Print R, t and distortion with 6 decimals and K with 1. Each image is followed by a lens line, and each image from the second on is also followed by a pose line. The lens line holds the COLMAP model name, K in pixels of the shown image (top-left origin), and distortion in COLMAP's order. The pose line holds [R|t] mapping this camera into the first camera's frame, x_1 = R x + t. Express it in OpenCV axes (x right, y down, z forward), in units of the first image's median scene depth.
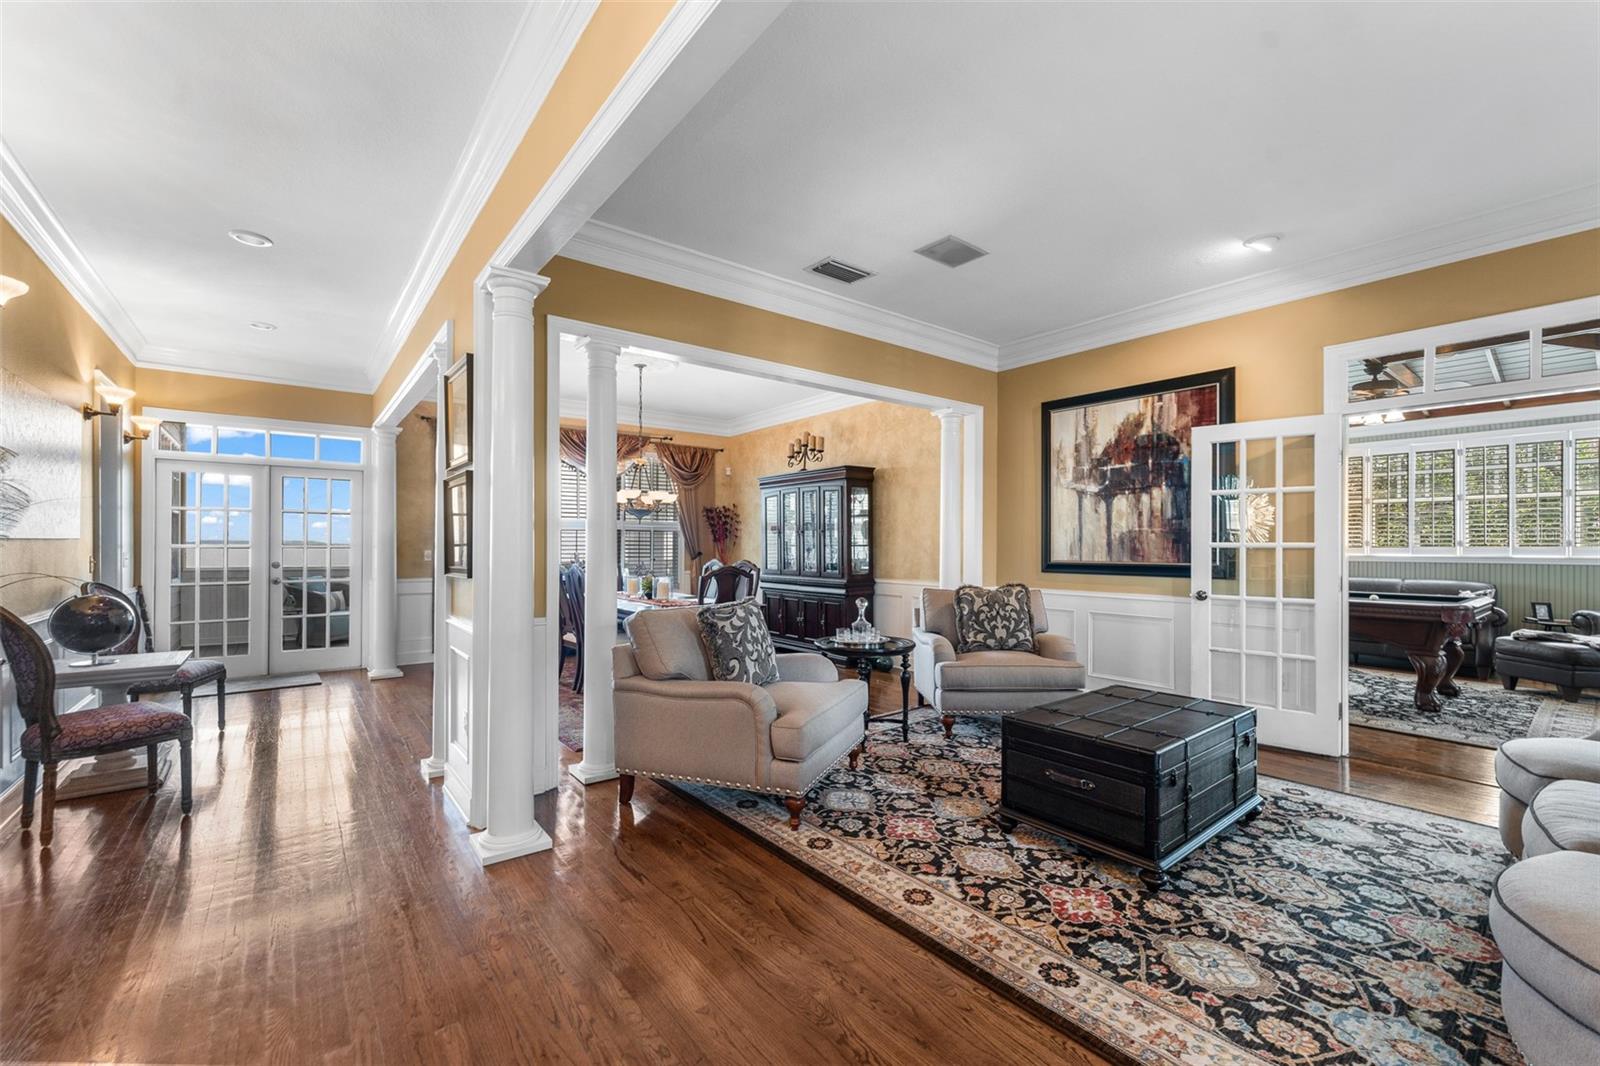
lens RADIAL K [[644.5, 0, 800.0], [0, 644.5, 533.0], [0, 0, 1]] dist [0.000151, -0.000314]
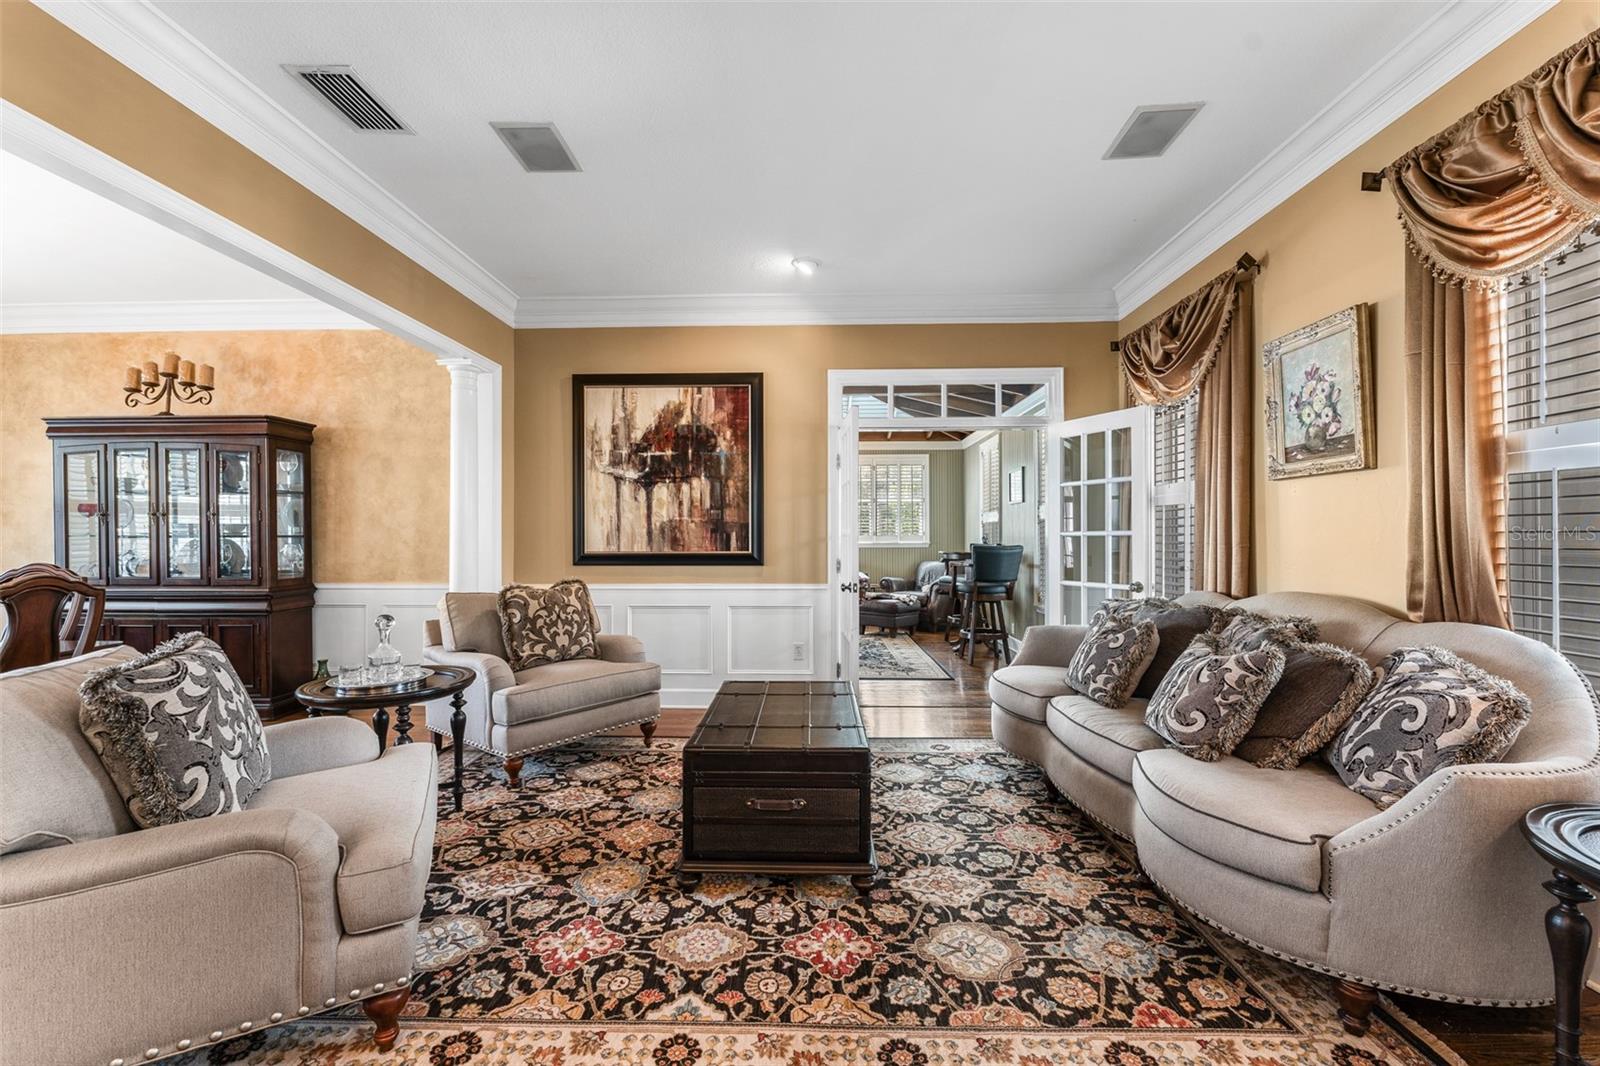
lens RADIAL K [[644.5, 0, 800.0], [0, 644.5, 533.0], [0, 0, 1]] dist [0.000151, -0.000314]
pose [[0.647781, 0.001986, 0.761824, -0.124302], [-0.011916, 0.999901, 0.007526, 0.007201], [-0.761734, -0.013953, 0.647740, 0.237092]]
